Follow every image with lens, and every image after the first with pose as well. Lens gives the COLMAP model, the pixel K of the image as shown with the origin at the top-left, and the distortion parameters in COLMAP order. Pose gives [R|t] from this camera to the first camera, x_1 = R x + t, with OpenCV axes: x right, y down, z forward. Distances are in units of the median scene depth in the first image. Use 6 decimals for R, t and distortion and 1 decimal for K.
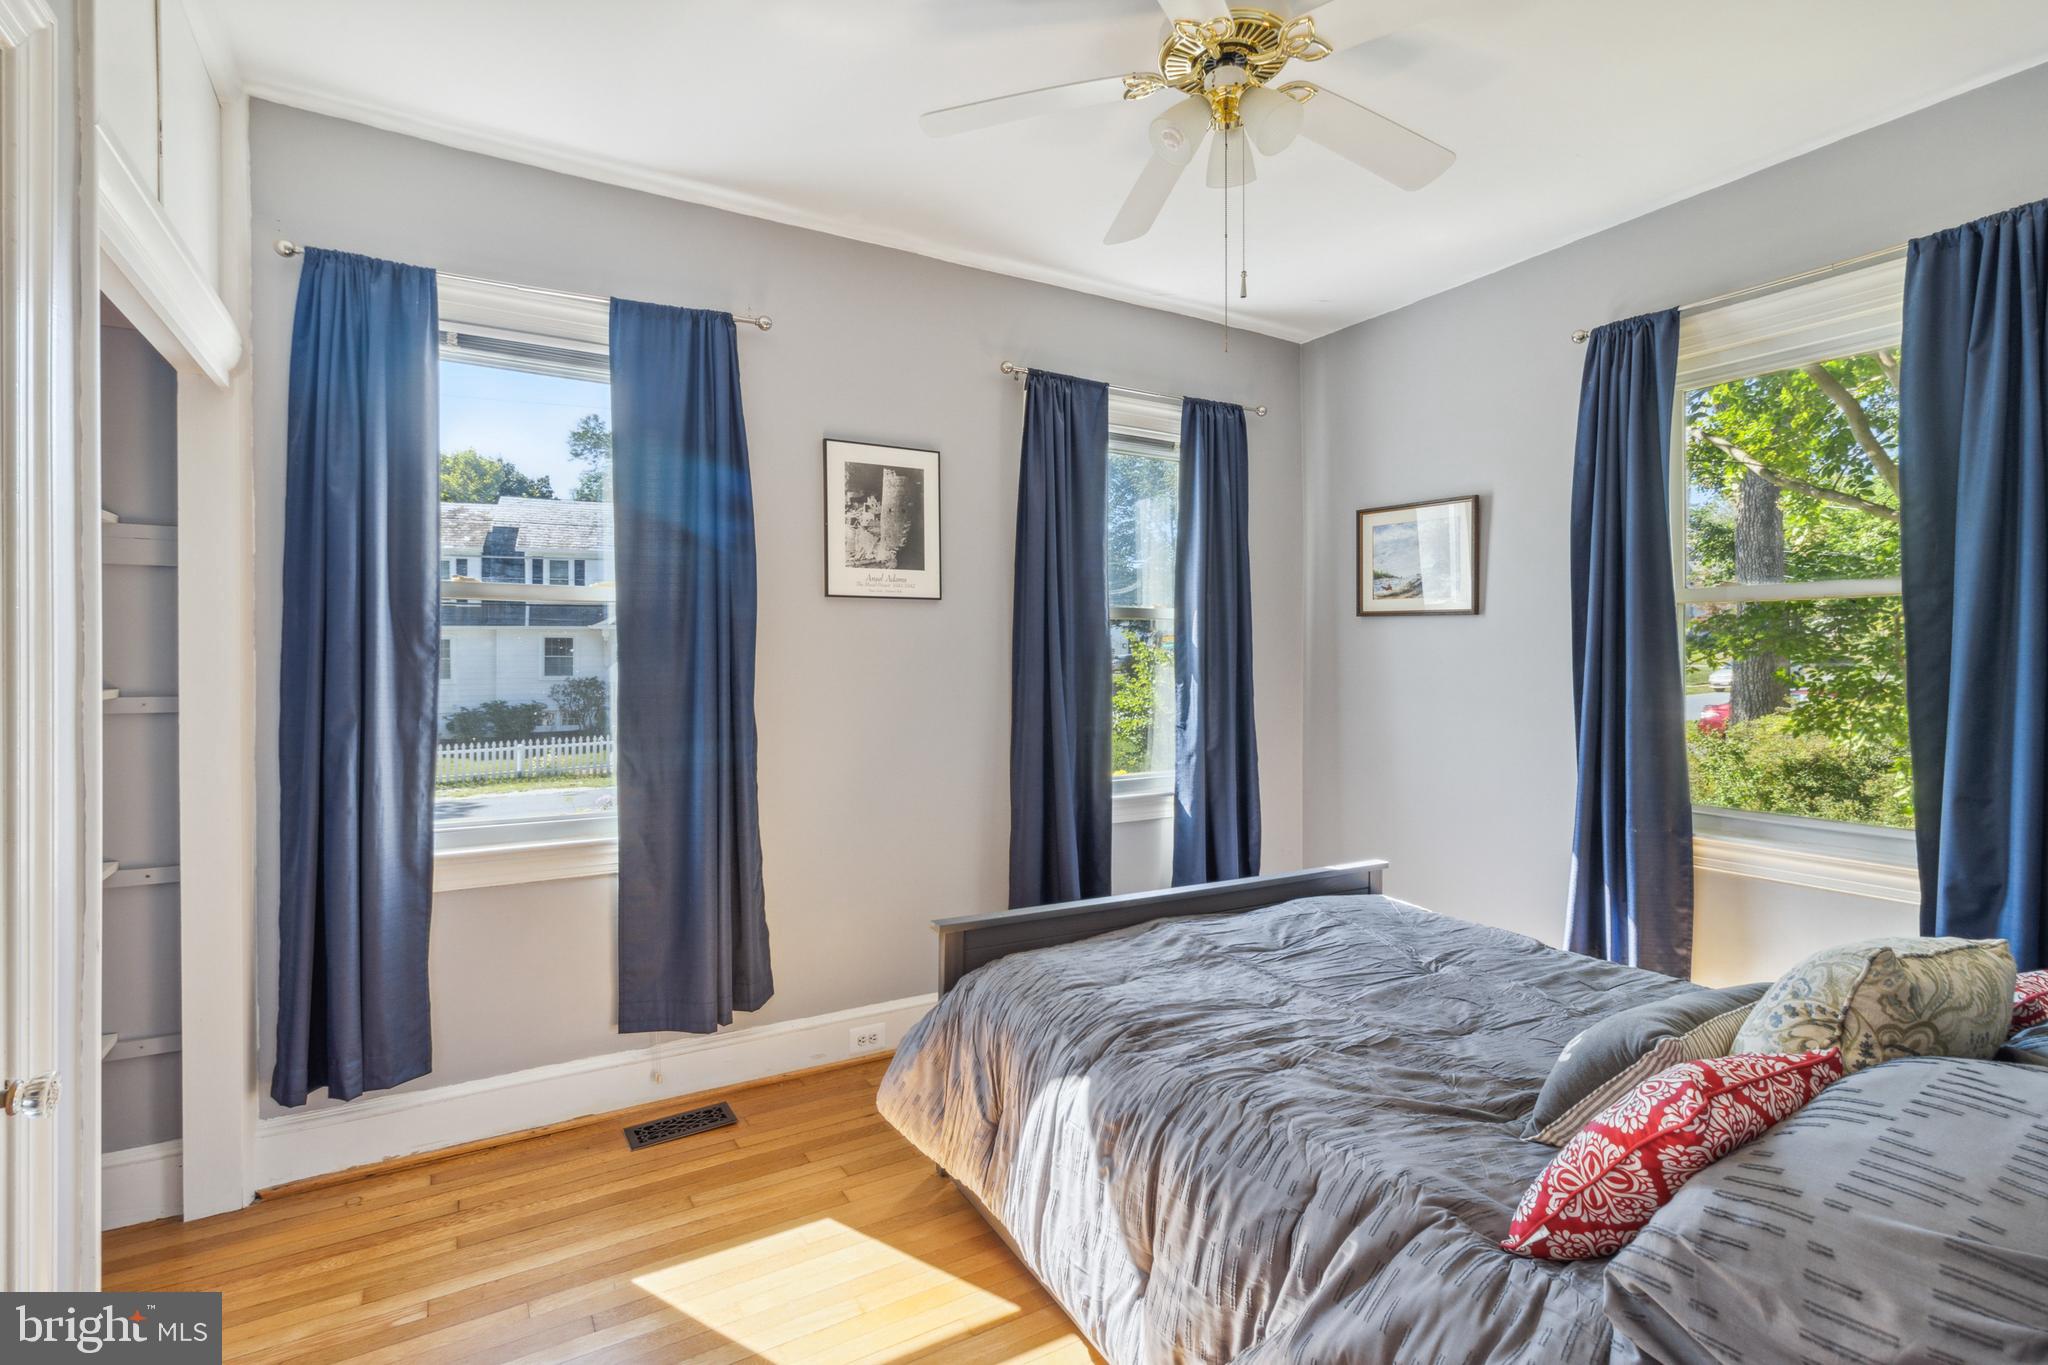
lens RADIAL K [[962.1, 0, 1028.6], [0, 962.1, 647.2], [0, 0, 1]] dist [0.005422, 0.000402]
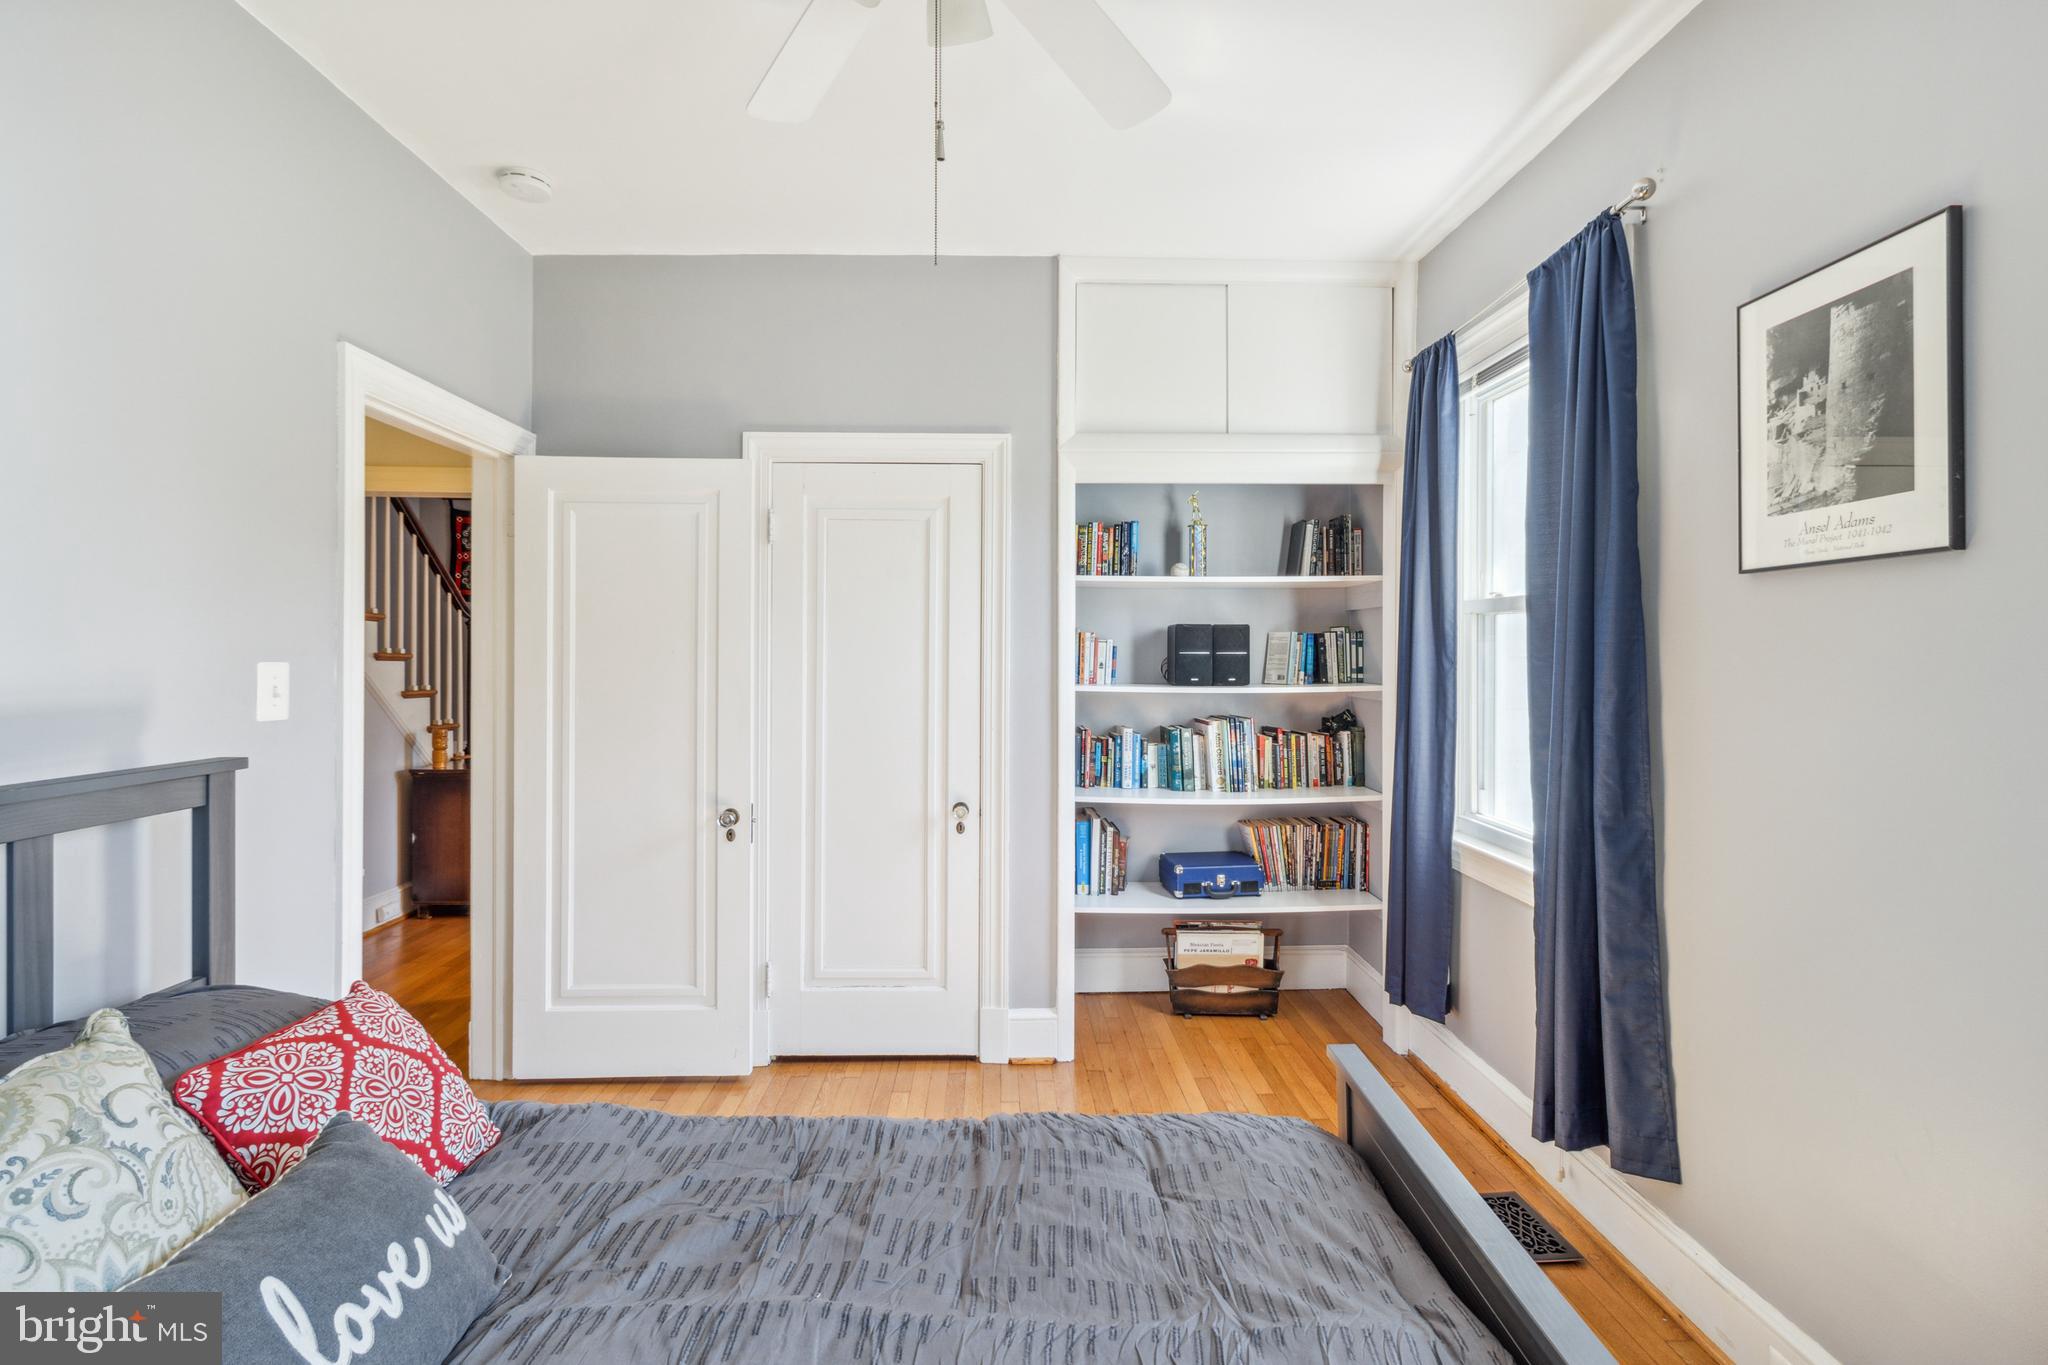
lens RADIAL K [[962.1, 0, 1028.6], [0, 962.1, 647.2], [0, 0, 1]] dist [0.005422, 0.000402]
pose [[-0.505253, -0.007063, -0.862942, 0.508595], [-0.000377, 0.999968, -0.007963, -0.002975], [0.862971, -0.003698, -0.505239, 0.906231]]
